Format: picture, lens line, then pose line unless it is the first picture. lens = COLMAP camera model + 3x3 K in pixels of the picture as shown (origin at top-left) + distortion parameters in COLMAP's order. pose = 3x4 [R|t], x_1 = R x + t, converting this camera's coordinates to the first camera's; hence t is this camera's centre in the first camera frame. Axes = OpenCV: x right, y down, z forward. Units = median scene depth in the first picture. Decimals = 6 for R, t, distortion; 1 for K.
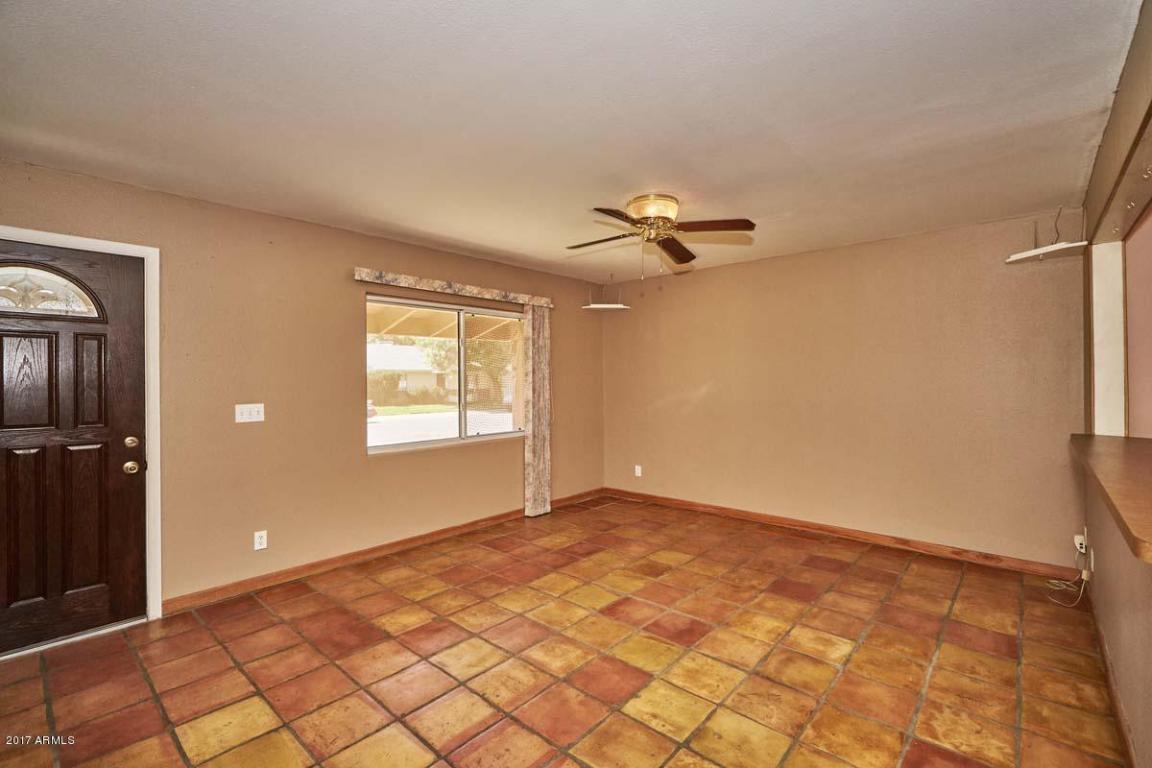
lens RADIAL K [[525.1, 0, 573.5], [0, 525.1, 380.3], [0, 0, 1]] dist [0.000973, 0.000584]
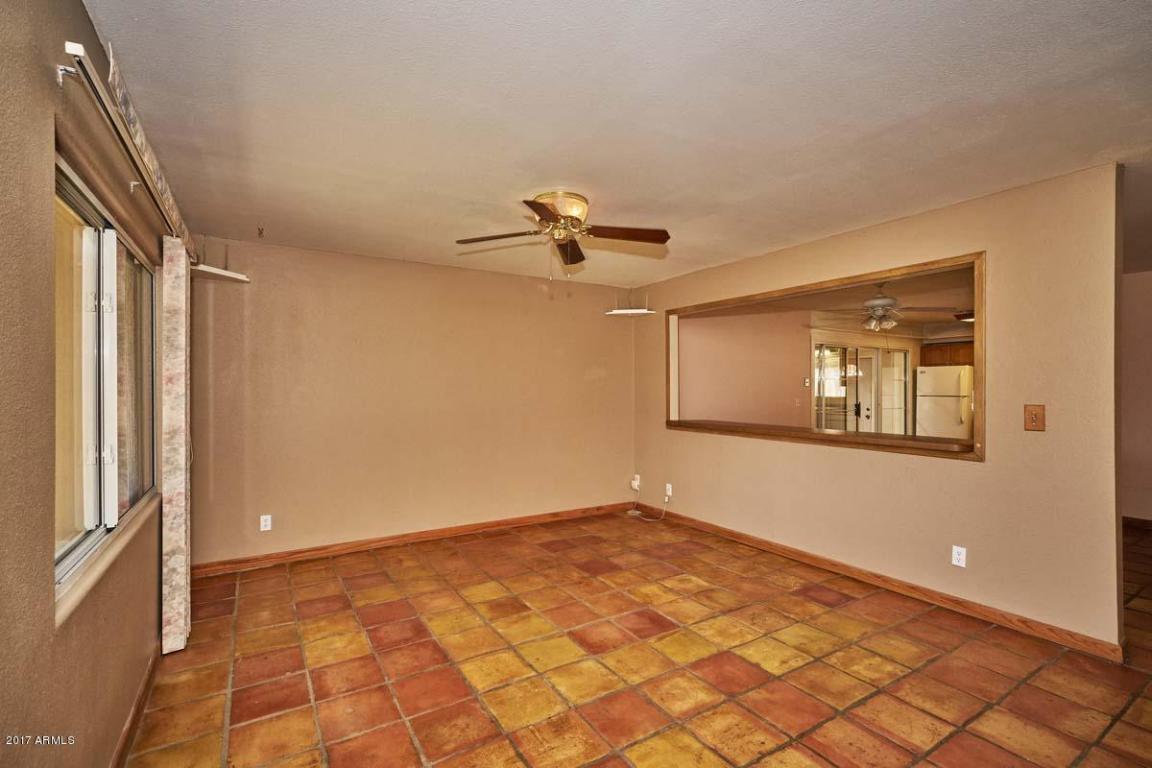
lens RADIAL K [[525.1, 0, 578.6], [0, 525.1, 386.0], [0, 0, 1]] dist [0.000973, 0.000584]
pose [[0.259823, 0.008303, 0.965621, -0.826209], [-0.002609, 0.999965, -0.007896, -0.006239], [-0.965653, -0.000468, 0.259835, 0.798108]]
